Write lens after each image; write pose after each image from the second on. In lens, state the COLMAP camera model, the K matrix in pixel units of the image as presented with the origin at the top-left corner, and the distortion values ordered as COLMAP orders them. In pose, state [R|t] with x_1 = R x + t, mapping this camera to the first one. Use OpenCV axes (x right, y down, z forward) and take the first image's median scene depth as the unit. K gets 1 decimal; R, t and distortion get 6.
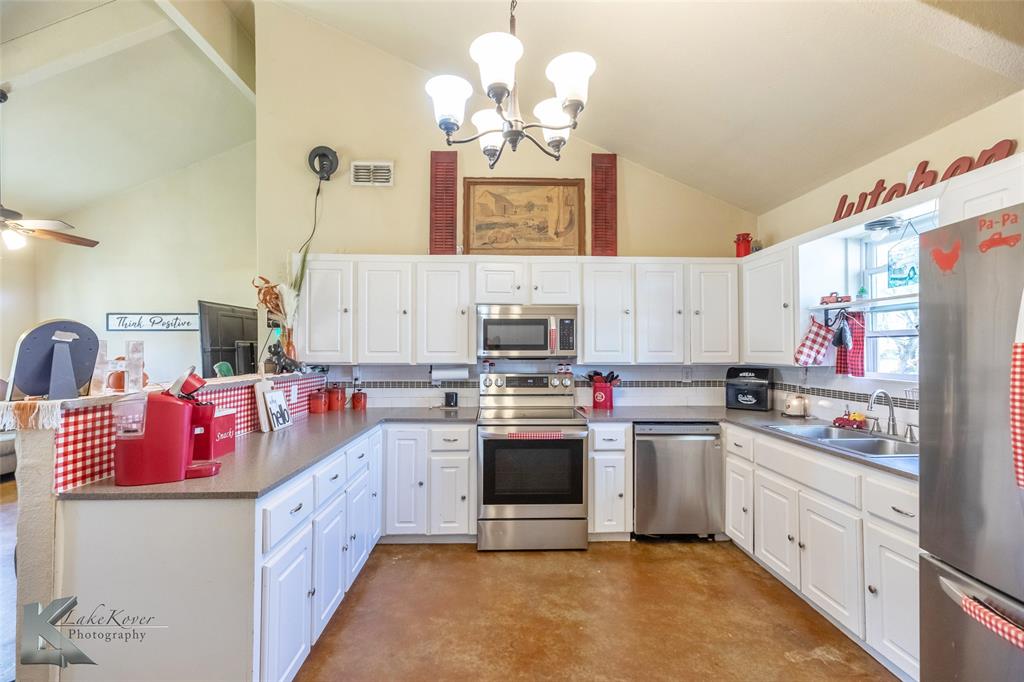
lens RADIAL K [[459.7, 0, 510.7], [0, 459.7, 346.1], [0, 0, 1]] dist [0.008228, 0.000000]
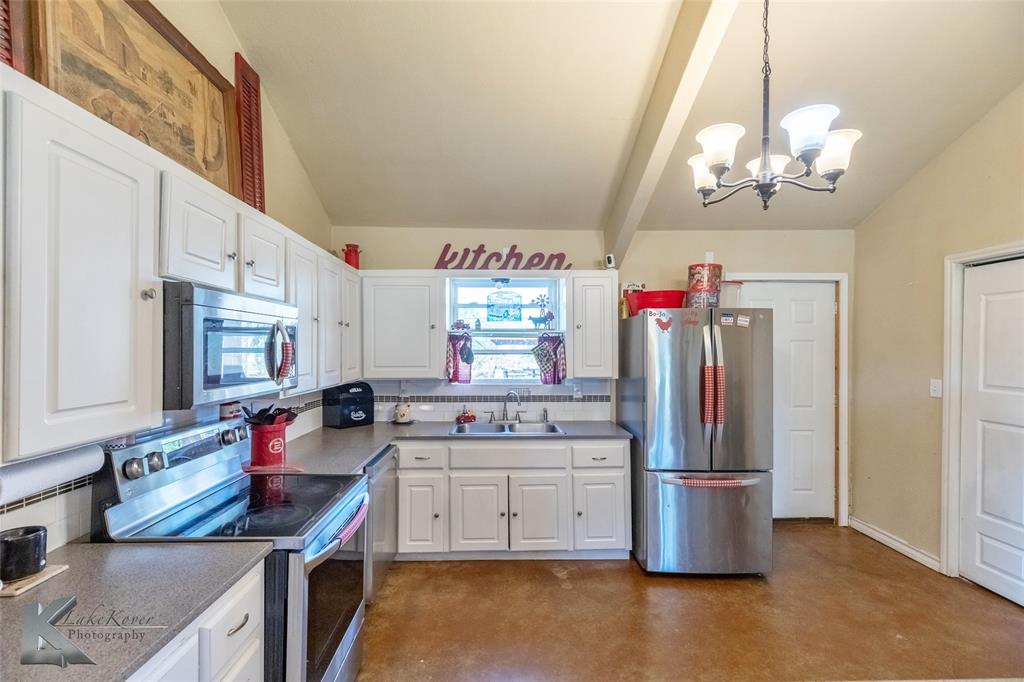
lens RADIAL K [[462.0, 0, 510.3], [0, 462.0, 345.5], [0, 0, 1]] dist [0.001168, 0.000221]
pose [[0.004340, 0.004125, 0.999982, -0.509006], [-0.009933, 0.999942, -0.004082, -0.035193], [-0.999941, -0.009915, 0.004381, 0.739127]]
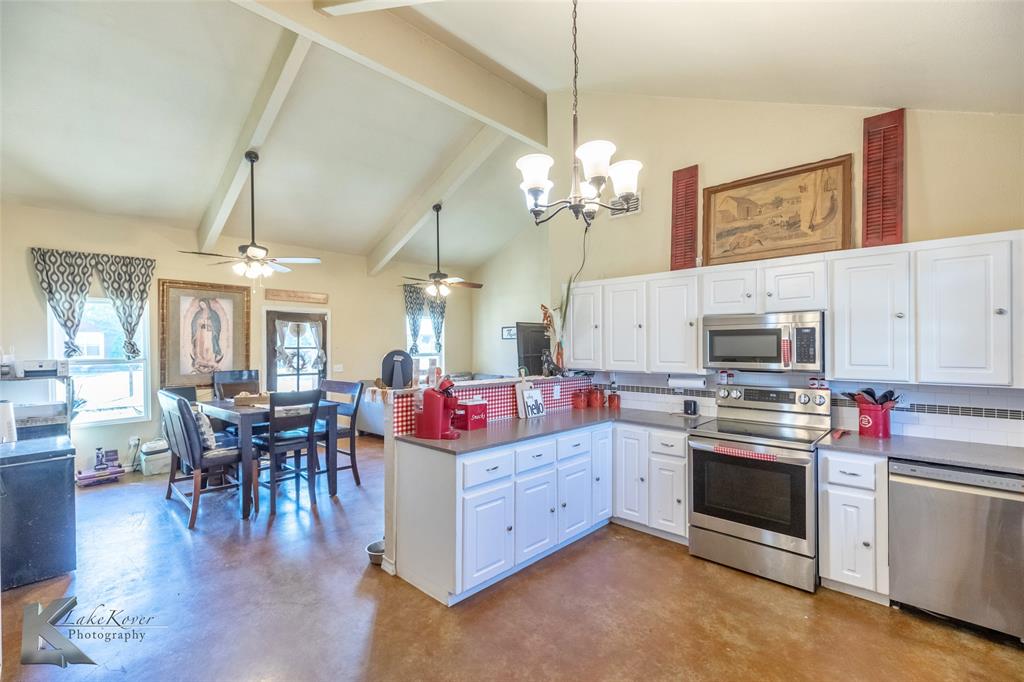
lens RADIAL K [[462.0, 0, 510.3], [0, 462.0, 345.5], [0, 0, 1]] dist [0.001168, 0.000221]
pose [[0.695650, -0.004164, -0.718369, 0.380837], [0.011680, 0.999917, 0.005514, -0.038358], [0.718286, -0.012226, 0.695640, -0.016361]]
